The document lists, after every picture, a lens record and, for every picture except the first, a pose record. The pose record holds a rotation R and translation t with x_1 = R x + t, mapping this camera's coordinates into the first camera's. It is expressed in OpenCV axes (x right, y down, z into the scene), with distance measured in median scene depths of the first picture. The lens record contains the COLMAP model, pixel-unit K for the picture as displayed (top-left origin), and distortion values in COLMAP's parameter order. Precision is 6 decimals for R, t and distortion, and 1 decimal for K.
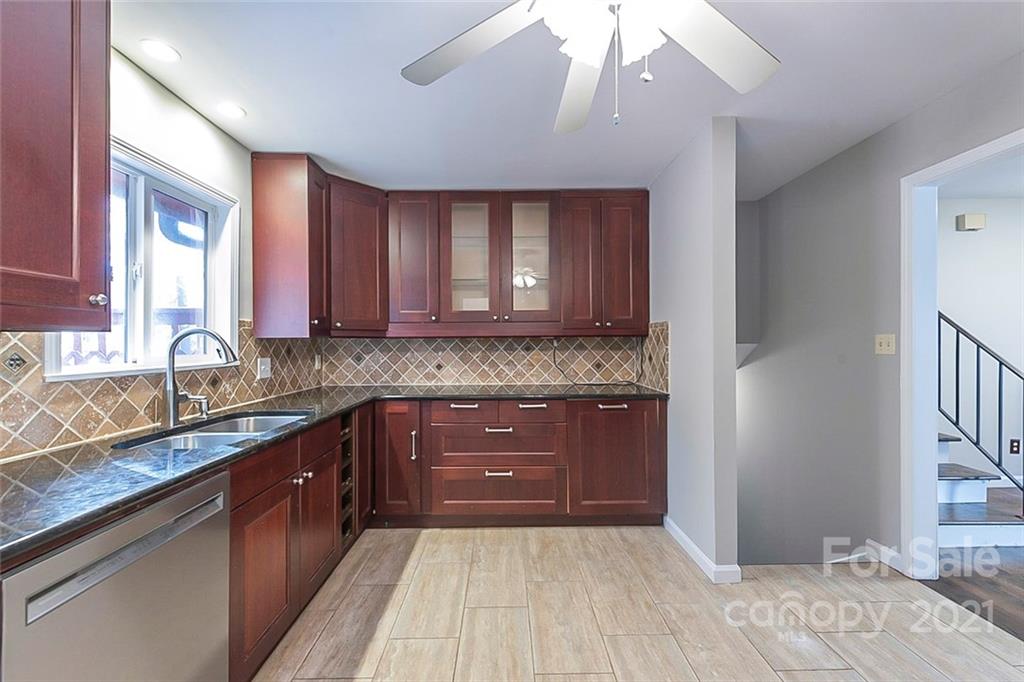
lens RADIAL K [[418.5, 0, 511.0], [0, 418.5, 341.4], [0, 0, 1]] dist [0.016556, -0.000077]
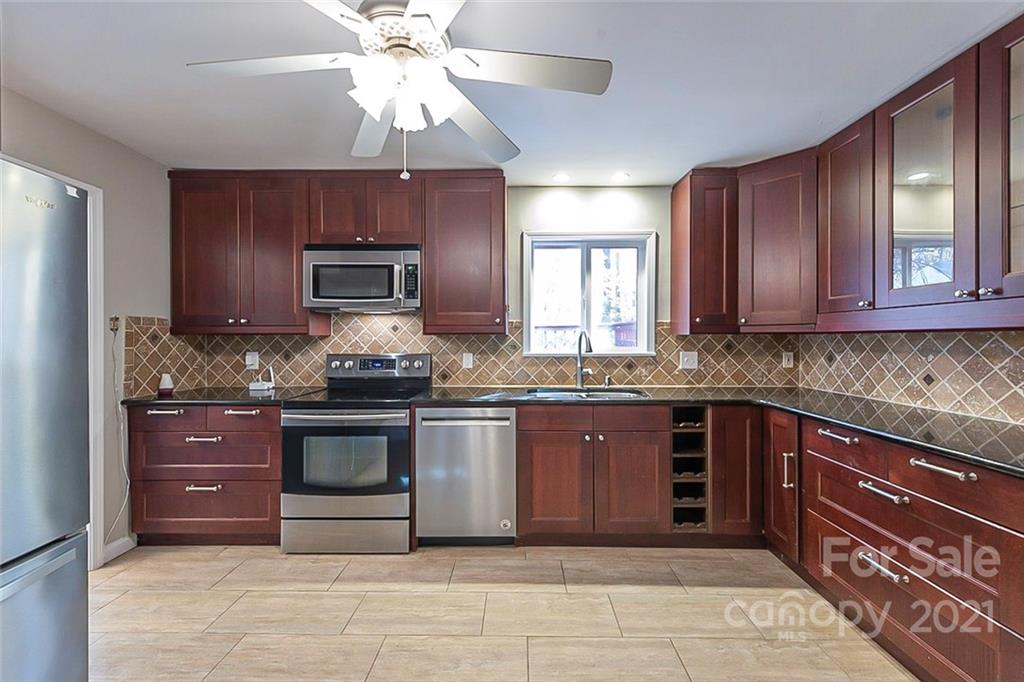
lens RADIAL K [[418.5, 0, 512.9], [0, 418.5, 338.0], [0, 0, 1]] dist [0.016556, -0.000077]
pose [[-0.034601, 0.004647, -0.999390, 0.607228], [0.004829, 0.999978, 0.004483, -0.007077], [0.999390, -0.004671, -0.034623, 0.536684]]
